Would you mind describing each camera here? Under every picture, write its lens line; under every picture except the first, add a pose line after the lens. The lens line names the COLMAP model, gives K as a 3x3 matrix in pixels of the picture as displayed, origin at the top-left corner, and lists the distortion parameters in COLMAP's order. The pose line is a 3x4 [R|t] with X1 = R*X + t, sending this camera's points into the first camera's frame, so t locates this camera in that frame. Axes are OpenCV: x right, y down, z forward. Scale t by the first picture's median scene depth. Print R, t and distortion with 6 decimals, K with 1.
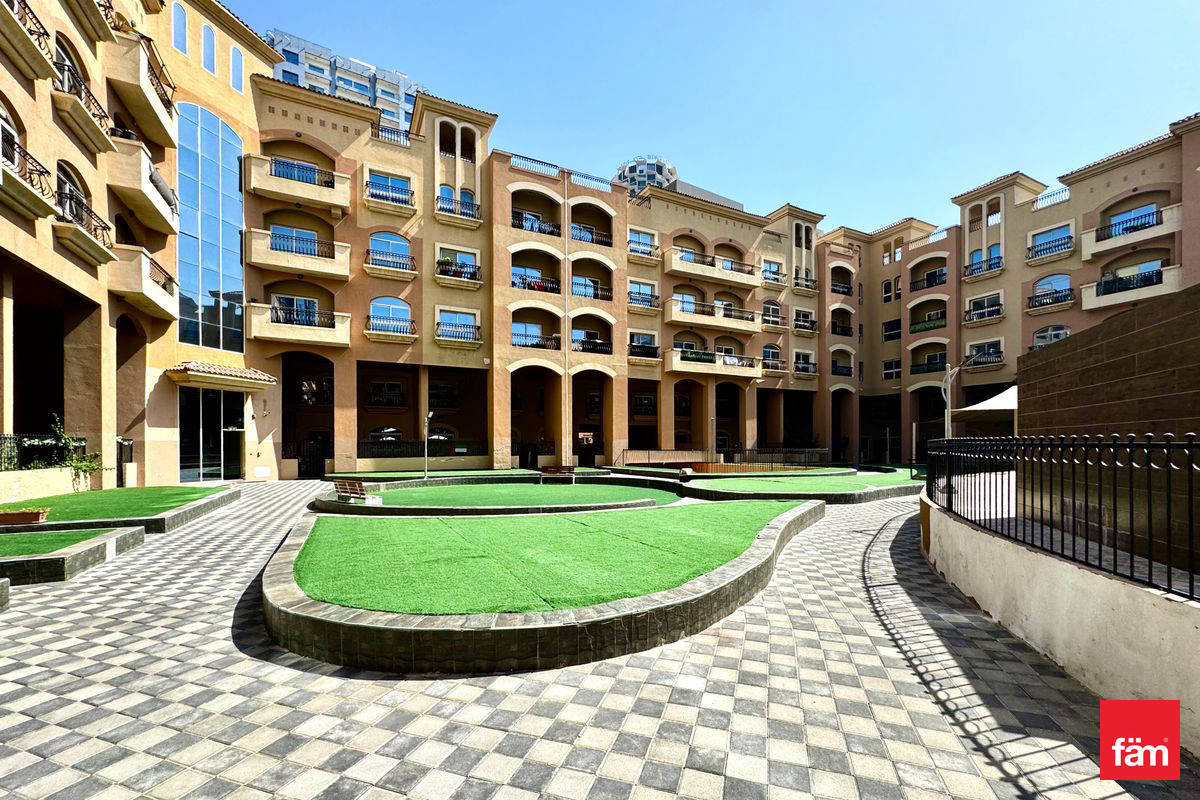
lens RADIAL K [[496.0, 0, 599.3], [0, 496.0, 444.9], [0, 0, 1]] dist [-0.001283, -0.000153]
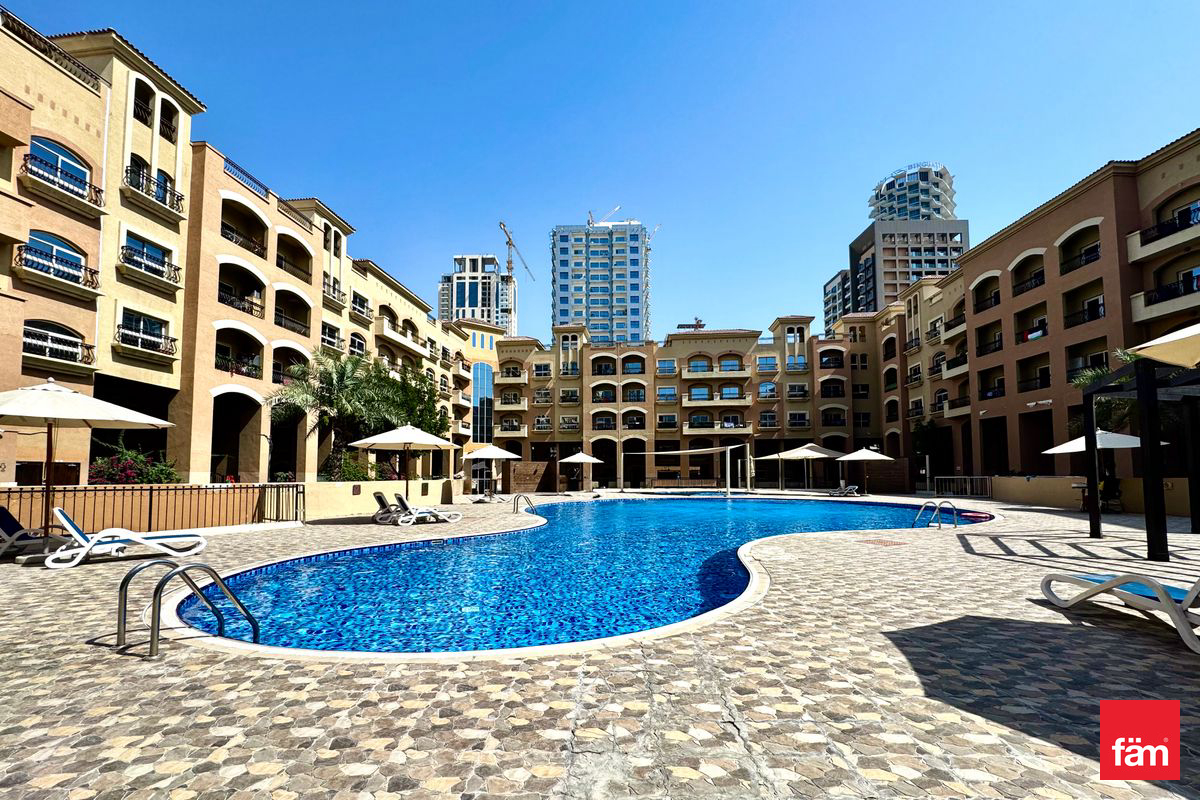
lens RADIAL K [[496.0, 0, 599.3], [0, 496.0, 444.9], [0, 0, 1]] dist [-0.001283, -0.000153]
pose [[0.829552, -0.033924, -0.557399, 0.994914], [0.002353, 0.998357, -0.057259, -0.012478], [0.558425, 0.046187, 0.828268, -0.723710]]
